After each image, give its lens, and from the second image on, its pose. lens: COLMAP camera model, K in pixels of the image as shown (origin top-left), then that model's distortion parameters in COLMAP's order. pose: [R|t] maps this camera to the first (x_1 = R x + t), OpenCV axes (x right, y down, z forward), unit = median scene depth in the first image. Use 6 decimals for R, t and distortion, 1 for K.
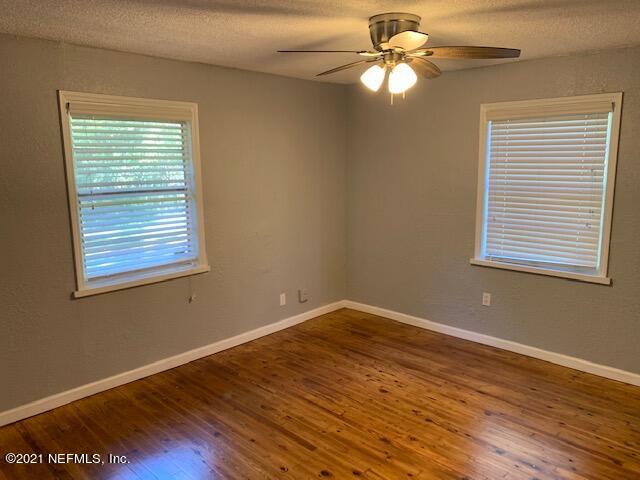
lens RADIAL K [[480.9, 0, 319.9], [0, 480.9, 236.5], [0, 0, 1]] dist [0.007546, -0.004420]
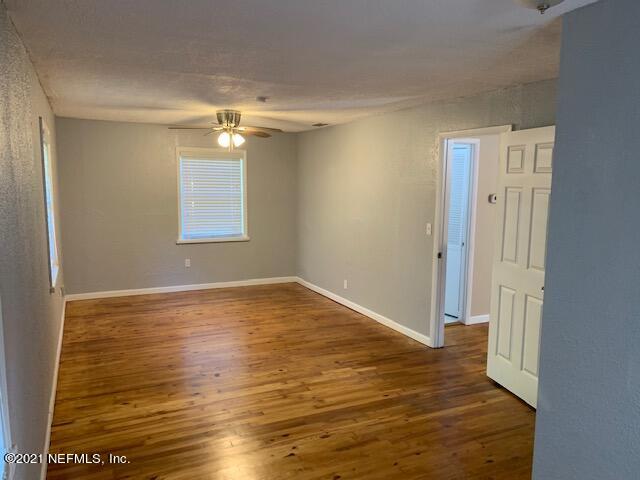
lens RADIAL K [[481.8, 0, 316.9], [0, 481.8, 241.3], [0, 0, 1]] dist [-0.000499, -0.000230]
pose [[0.345079, -0.104509, 0.932737, -1.156138], [0.133221, 0.989173, 0.061546, 0.014070], [-0.929071, 0.103022, 0.355266, -0.020098]]
